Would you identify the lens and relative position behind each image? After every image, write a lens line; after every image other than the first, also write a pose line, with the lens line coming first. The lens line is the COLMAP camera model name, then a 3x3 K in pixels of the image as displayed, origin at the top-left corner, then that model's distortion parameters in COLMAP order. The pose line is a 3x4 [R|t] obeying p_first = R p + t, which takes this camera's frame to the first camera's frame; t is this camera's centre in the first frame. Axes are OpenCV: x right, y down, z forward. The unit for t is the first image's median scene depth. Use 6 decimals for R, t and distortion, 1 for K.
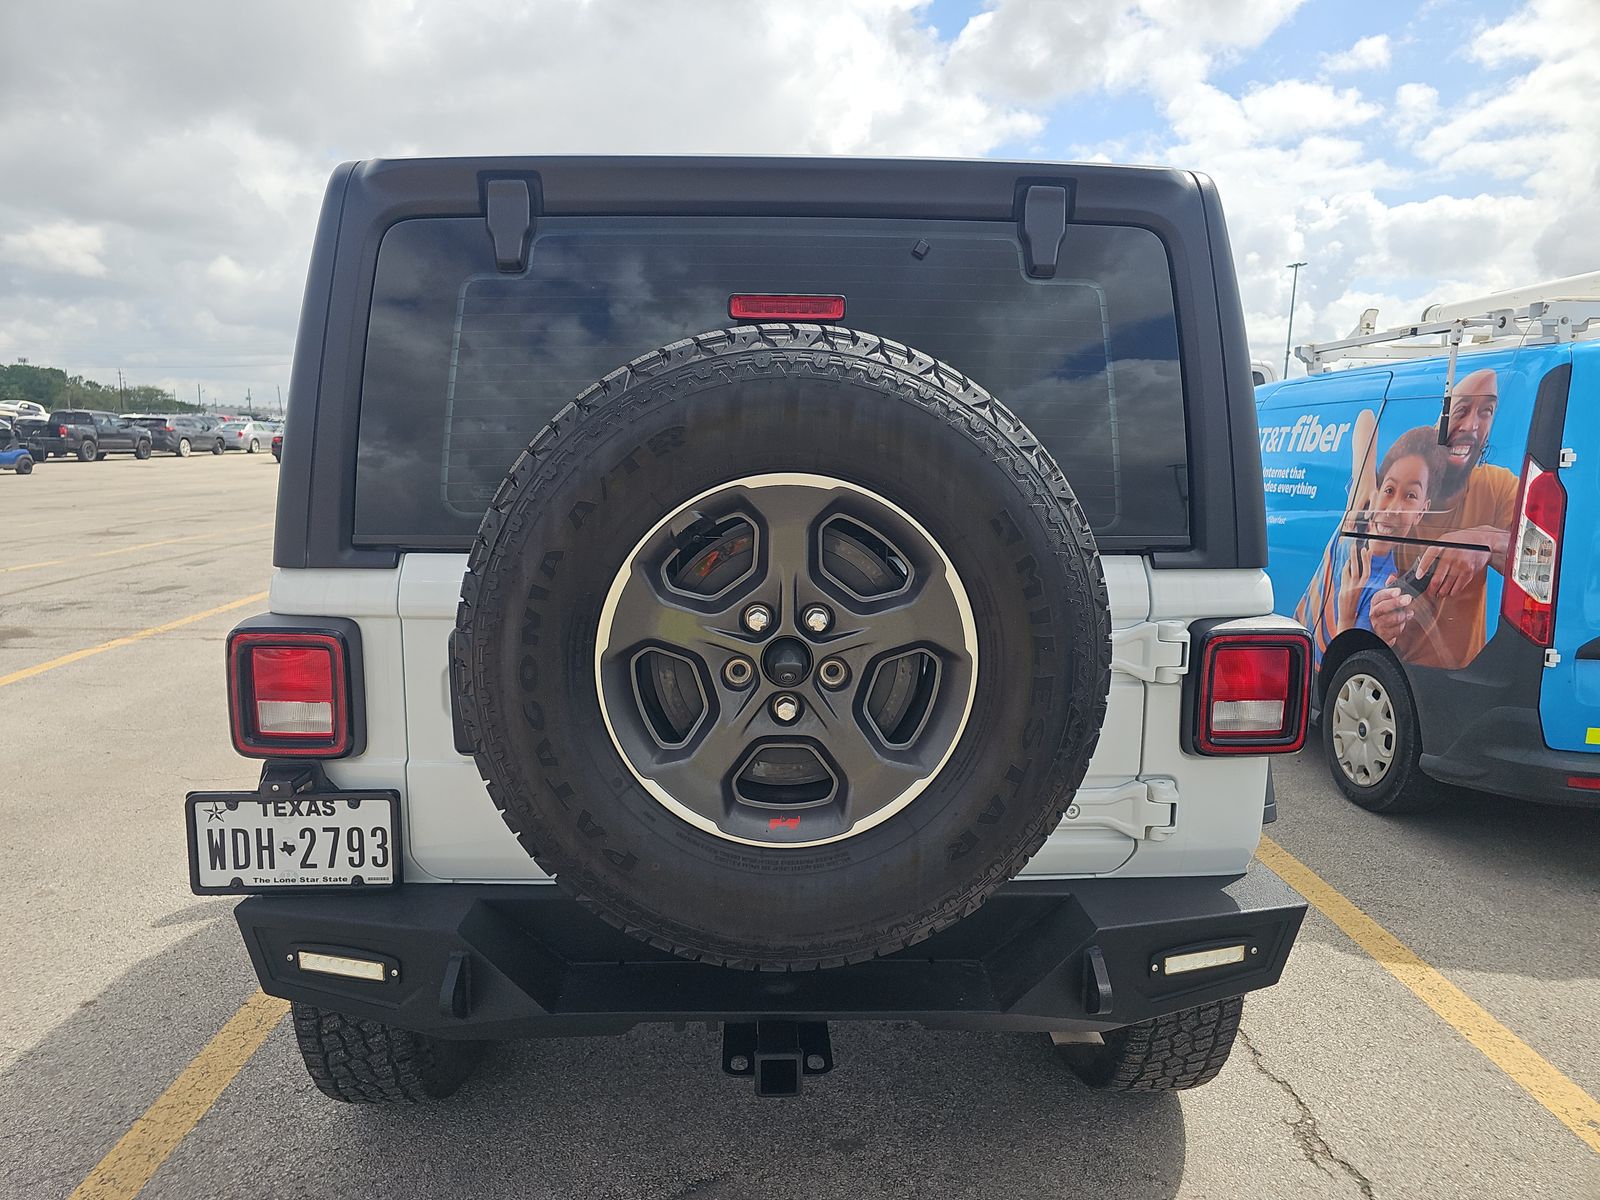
lens RADIAL K [[1102.7, 0, 804.1], [0, 1102.7, 601.6], [0, 0, 1]] dist [0.003444, 0.001891]
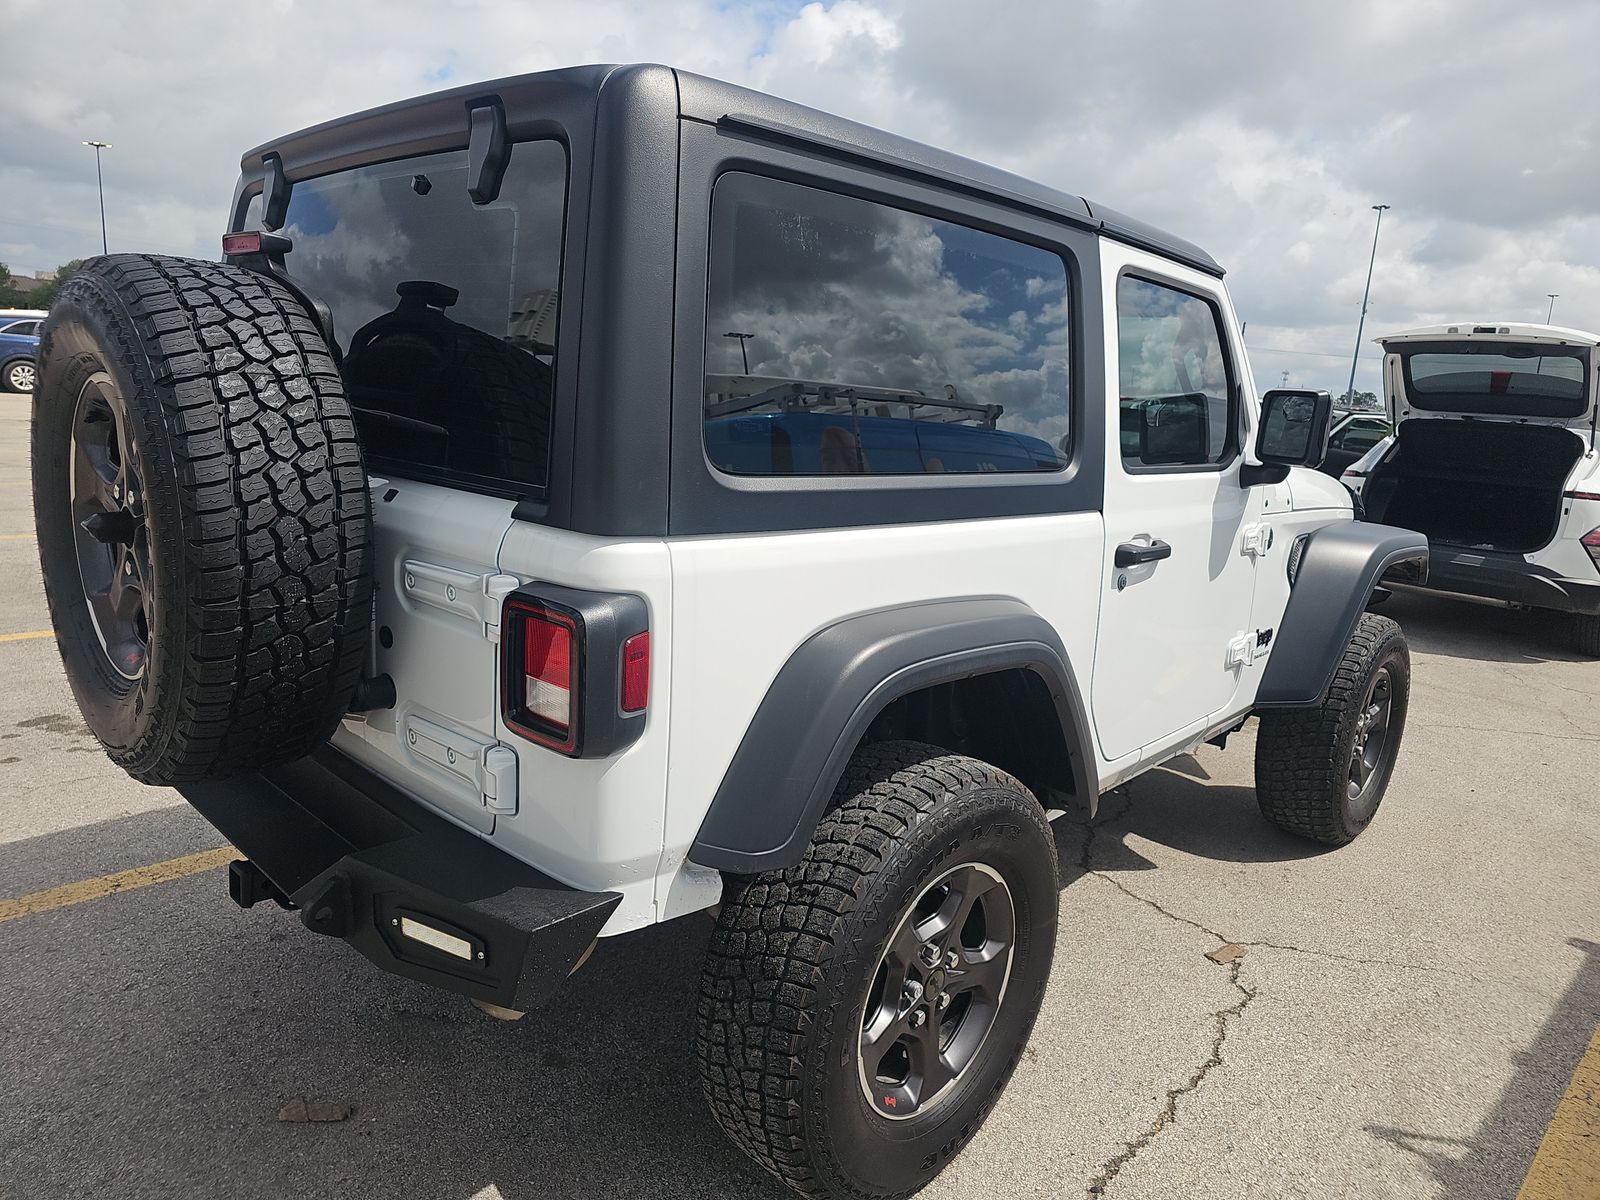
lens RADIAL K [[1107.2, 0, 807.3], [0, 1107.2, 600.6], [0, 0, 1]] dist [0.002352, -0.007219]
pose [[0.668559, 0.165882, -0.724922, 0.869981], [-0.160527, 0.984014, 0.077123, -0.052824], [0.726127, 0.064808, 0.684500, 0.420636]]
